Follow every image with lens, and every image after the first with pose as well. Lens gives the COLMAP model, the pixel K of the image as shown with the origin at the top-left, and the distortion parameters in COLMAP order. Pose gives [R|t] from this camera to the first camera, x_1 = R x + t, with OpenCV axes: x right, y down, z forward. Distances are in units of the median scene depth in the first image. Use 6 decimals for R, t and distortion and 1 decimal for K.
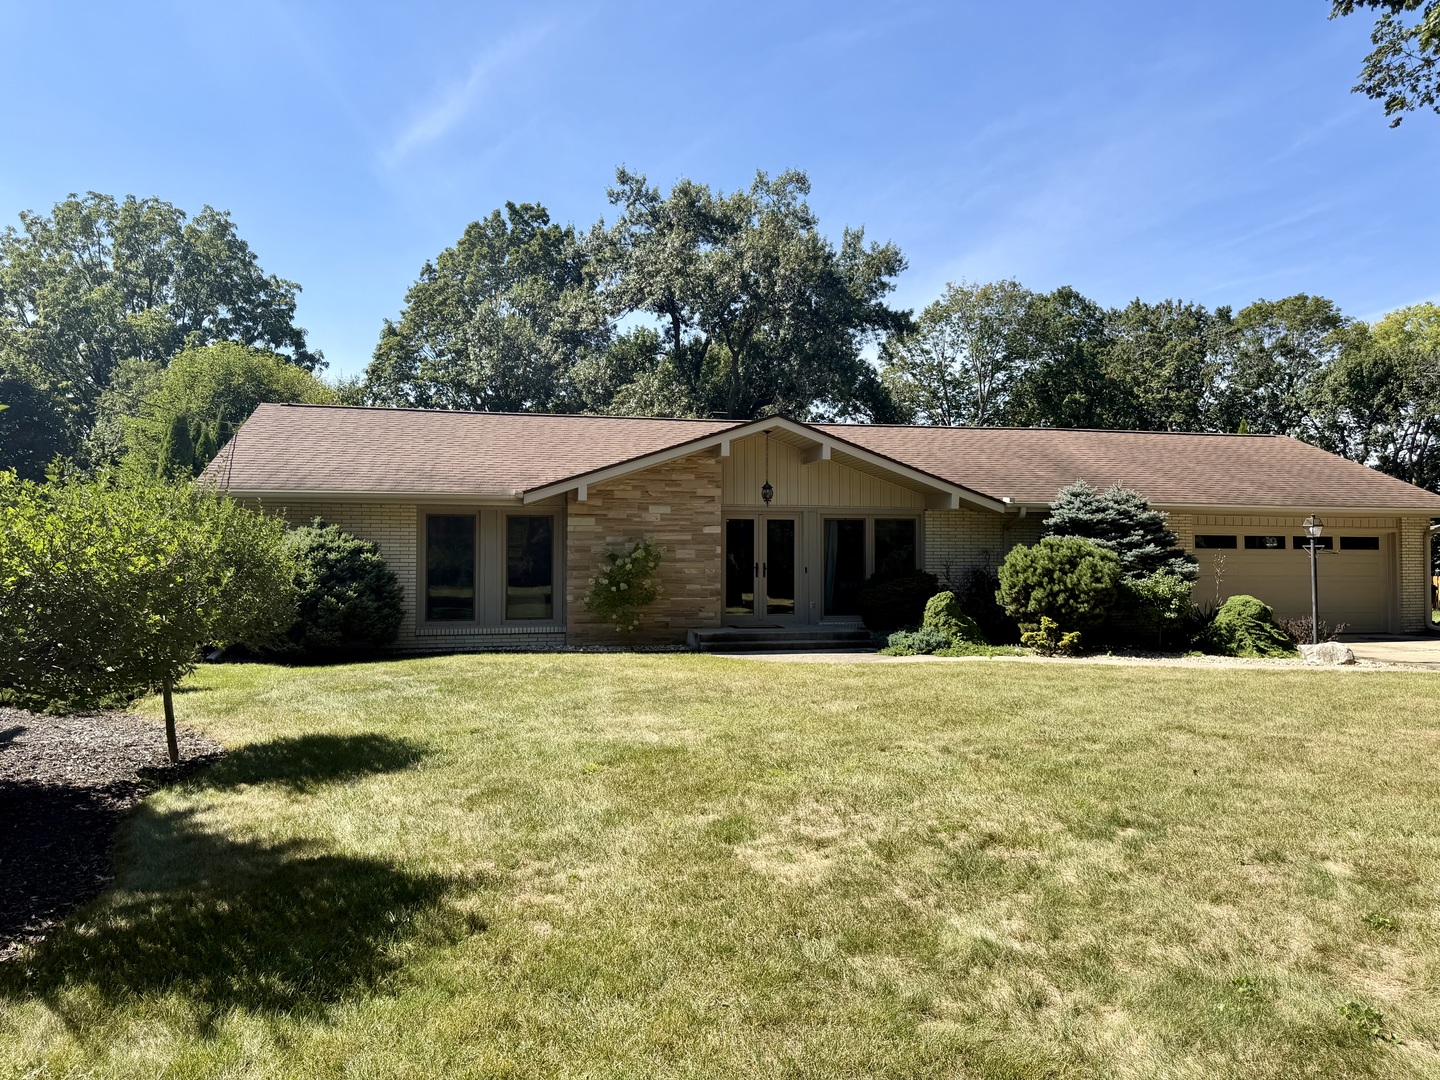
lens RADIAL K [[1003.3, 0, 727.2], [0, 1003.3, 541.1], [0, 0, 1]] dist [0.116988, -0.158908]
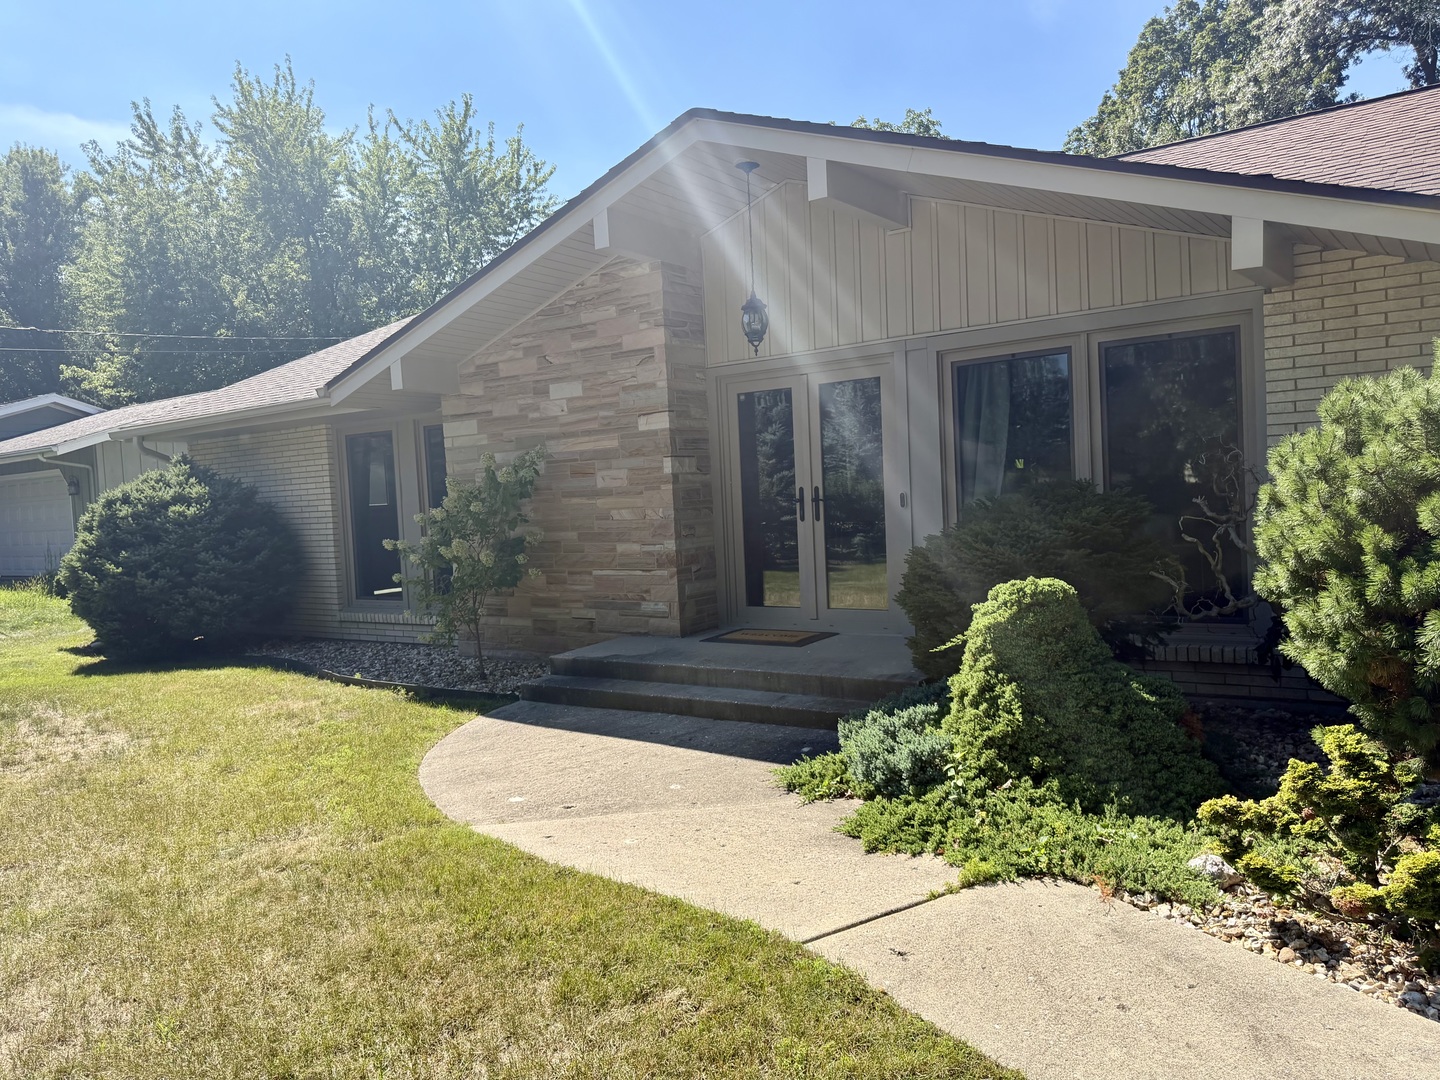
lens RADIAL K [[1003.3, 0, 727.2], [0, 1003.3, 541.1], [0, 0, 1]] dist [0.116988, -0.158908]
pose [[0.684106, -0.000192, -0.729383, 0.342553], [0.071699, 0.995174, 0.066986, 0.014172], [0.725850, -0.098121, 0.680818, 0.713089]]
